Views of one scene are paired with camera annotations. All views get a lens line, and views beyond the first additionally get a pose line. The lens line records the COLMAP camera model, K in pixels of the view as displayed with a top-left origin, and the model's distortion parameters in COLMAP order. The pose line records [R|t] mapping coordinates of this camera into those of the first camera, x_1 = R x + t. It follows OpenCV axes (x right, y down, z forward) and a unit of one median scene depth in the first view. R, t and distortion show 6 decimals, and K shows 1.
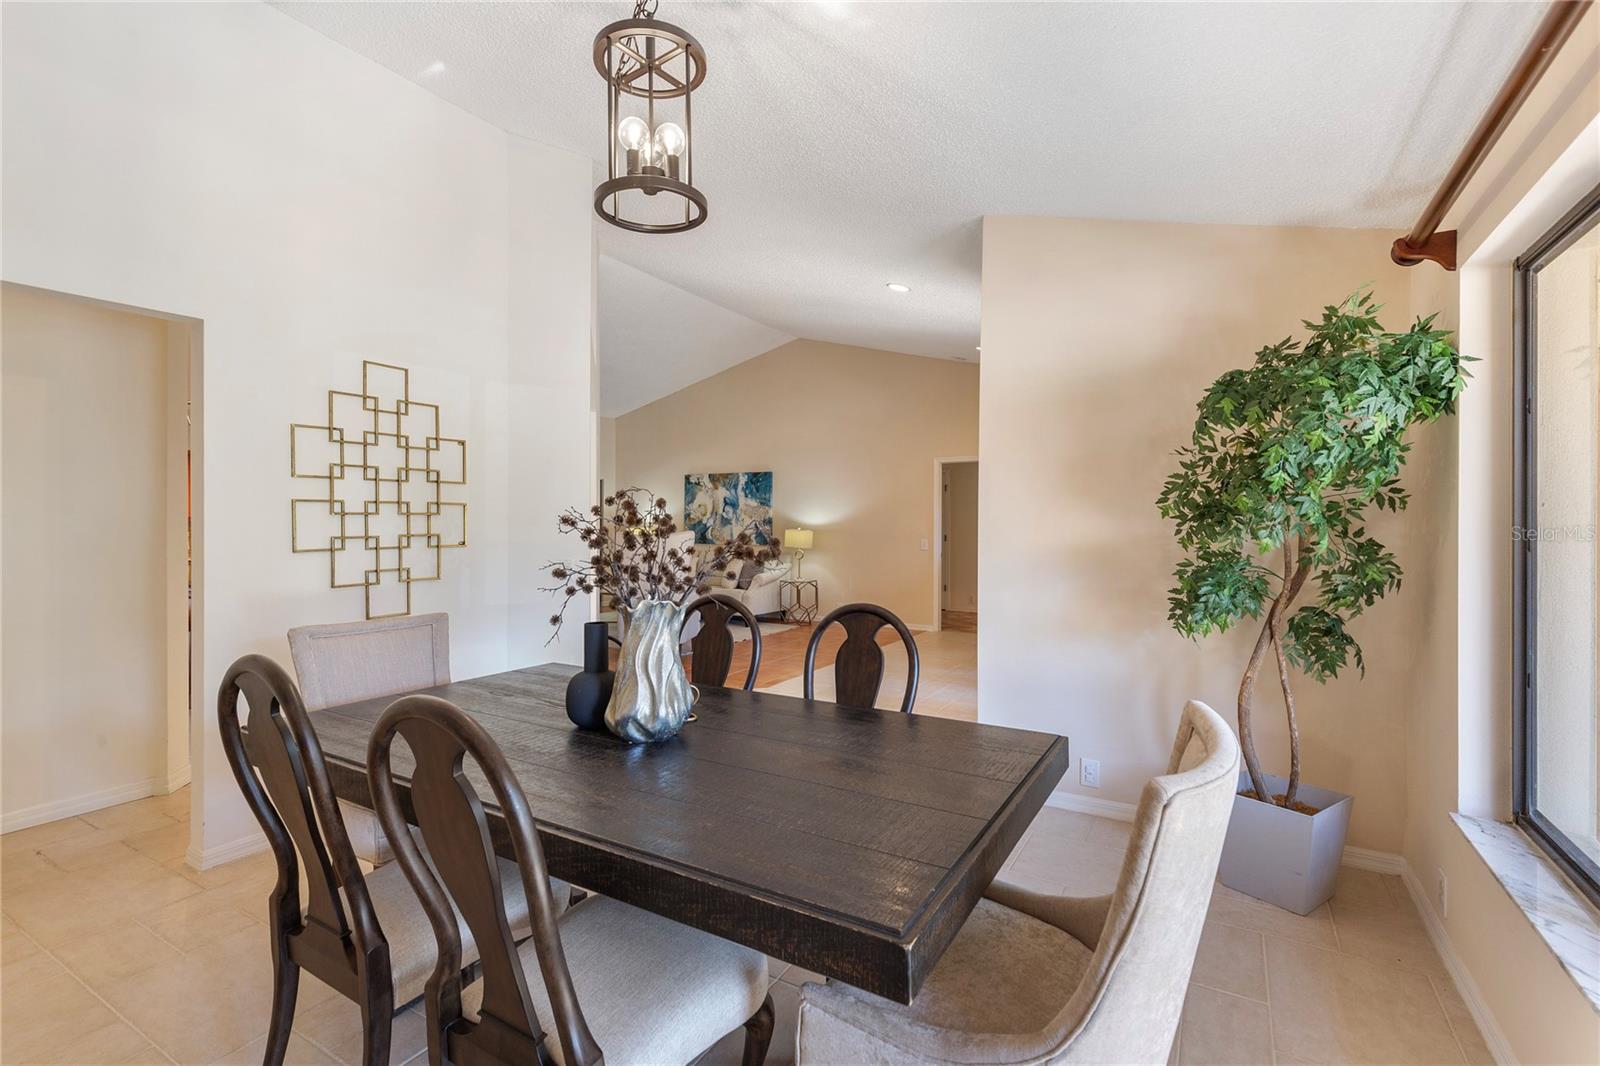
lens RADIAL K [[733.2, 0, 800.2], [0, 733.2, 522.5], [0, 0, 1]] dist [0.010881, -0.002324]
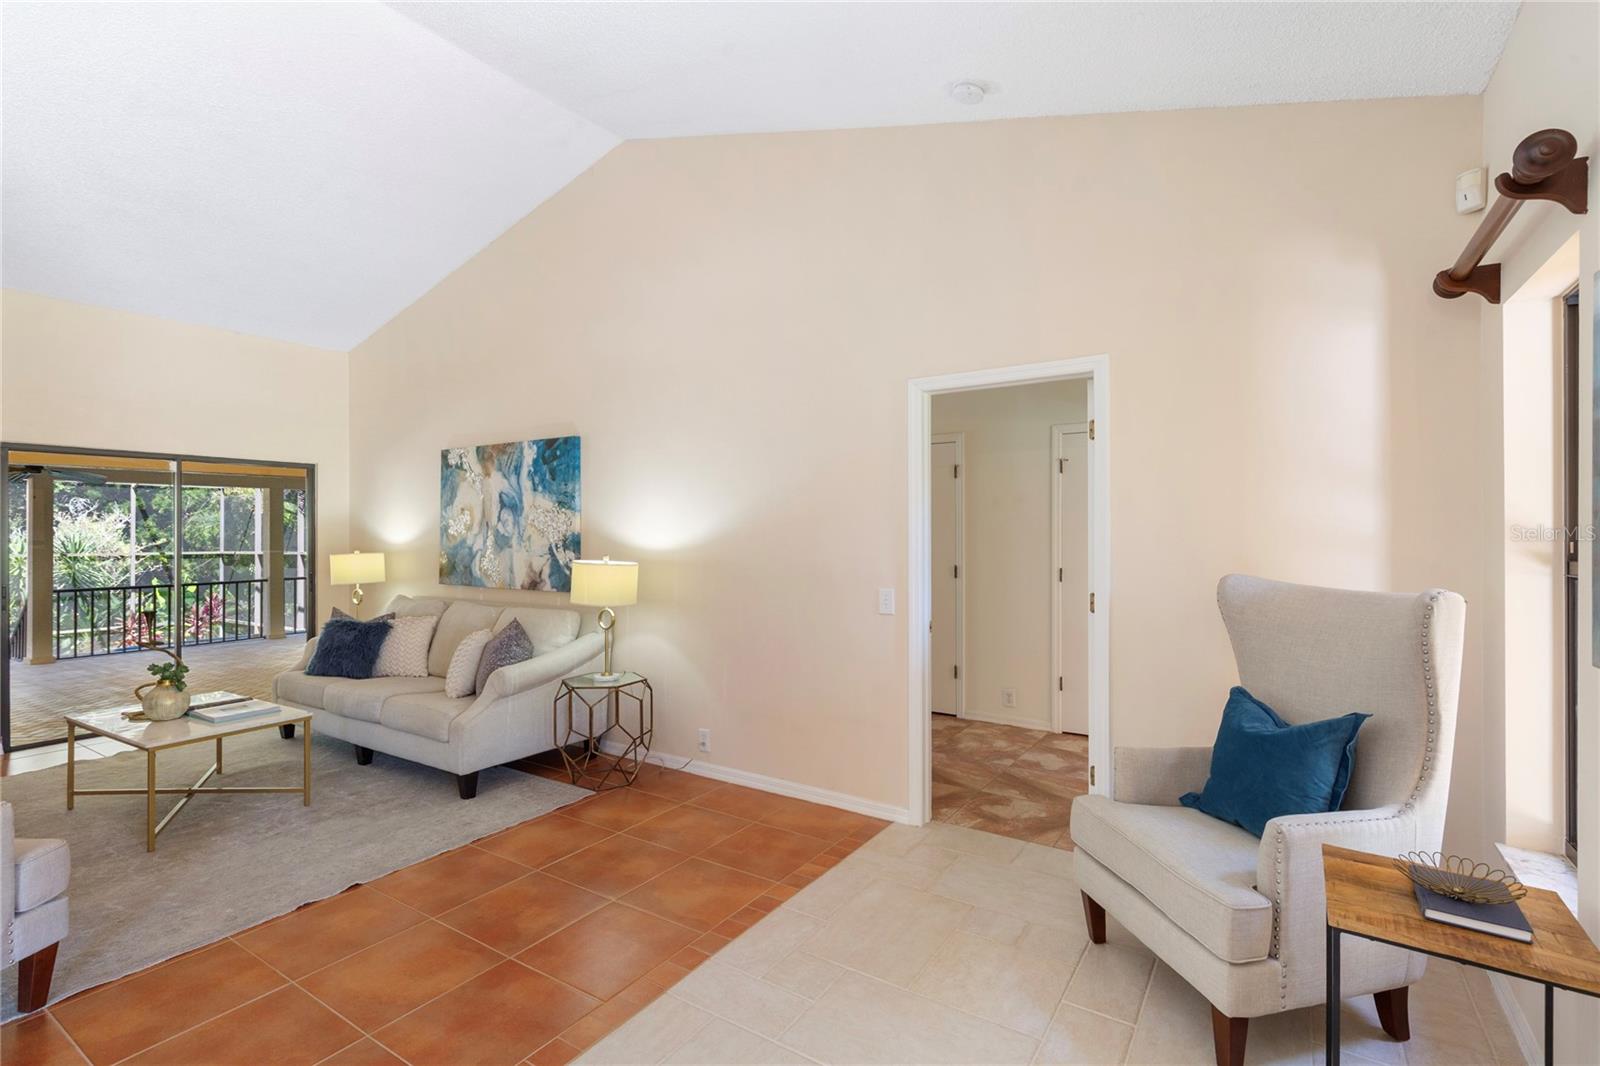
lens RADIAL K [[733.2, 0, 799.1], [0, 733.2, 538.3], [0, 0, 1]] dist [0.010881, -0.002324]
pose [[0.999122, -0.000573, -0.041887, 0.118698], [0.000585, 1.000000, 0.000263, -0.003623], [0.041887, -0.000287, 0.999122, 0.519823]]
